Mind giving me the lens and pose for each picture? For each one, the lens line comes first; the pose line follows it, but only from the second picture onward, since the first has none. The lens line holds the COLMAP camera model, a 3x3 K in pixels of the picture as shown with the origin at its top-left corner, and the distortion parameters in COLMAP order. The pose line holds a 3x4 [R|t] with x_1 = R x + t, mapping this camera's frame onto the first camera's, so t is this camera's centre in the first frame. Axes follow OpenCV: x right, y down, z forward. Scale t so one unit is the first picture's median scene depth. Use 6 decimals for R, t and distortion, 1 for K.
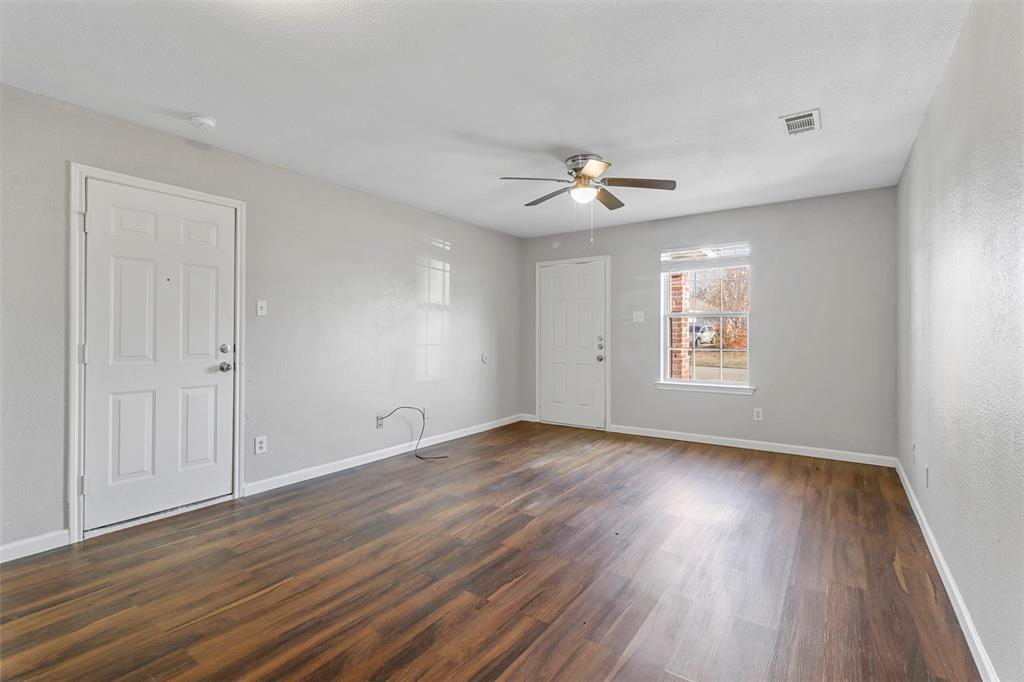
lens RADIAL K [[469.5, 0, 505.5], [0, 469.5, 336.6], [0, 0, 1]] dist [0.001411, -0.000135]
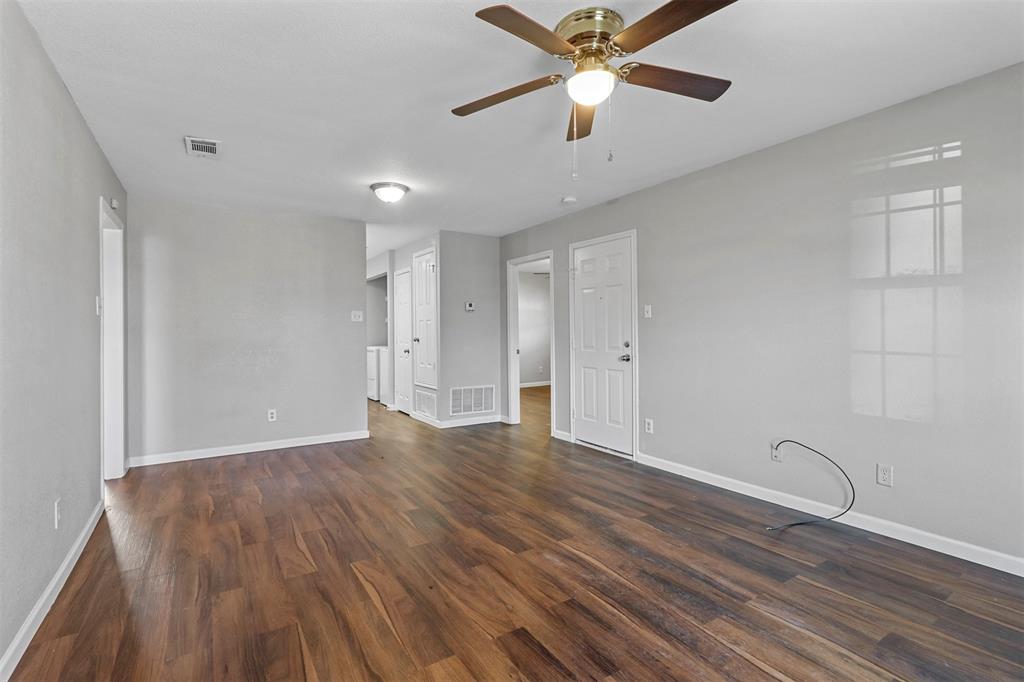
lens RADIAL K [[469.5, 0, 503.5], [0, 469.5, 333.2], [0, 0, 1]] dist [0.001411, -0.000135]
pose [[-0.379053, 0.001382, -0.925374, 0.765973], [-0.003704, 0.999989, 0.003010, -0.008558], [0.925367, 0.004569, -0.379044, 1.172713]]
